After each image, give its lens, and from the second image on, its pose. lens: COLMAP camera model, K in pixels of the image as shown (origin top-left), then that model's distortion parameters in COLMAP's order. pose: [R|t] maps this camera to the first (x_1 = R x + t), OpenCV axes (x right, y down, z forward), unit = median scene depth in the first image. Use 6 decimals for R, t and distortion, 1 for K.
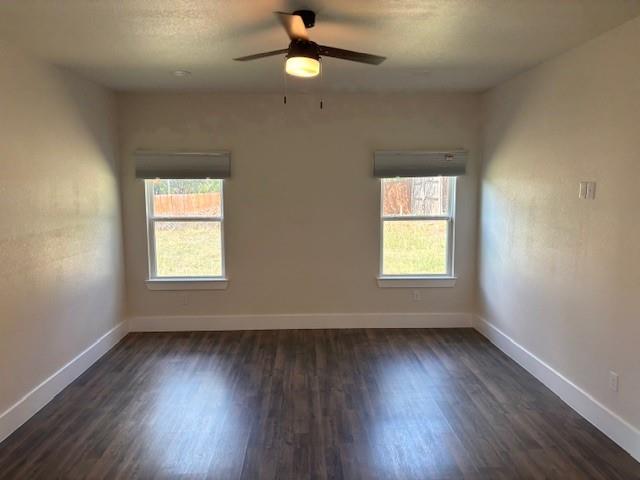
lens RADIAL K [[480.9, 0, 320.0], [0, 480.9, 240.0], [0, 0, 1]] dist [0.014818, 0.001132]
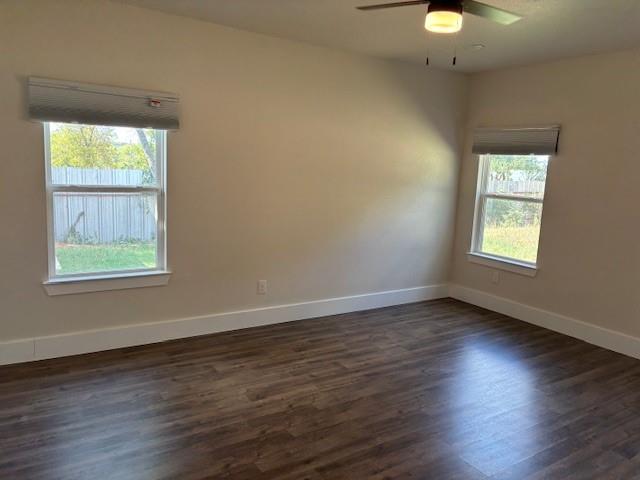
lens RADIAL K [[480.9, 0, 320.0], [0, 480.9, 240.0], [0, 0, 1]] dist [0.014818, 0.001132]
pose [[0.498955, 0.167018, -0.850382, 0.379075], [-0.140704, 0.983846, 0.110674, -0.012706], [0.855130, 0.064431, 0.514395, 0.186668]]
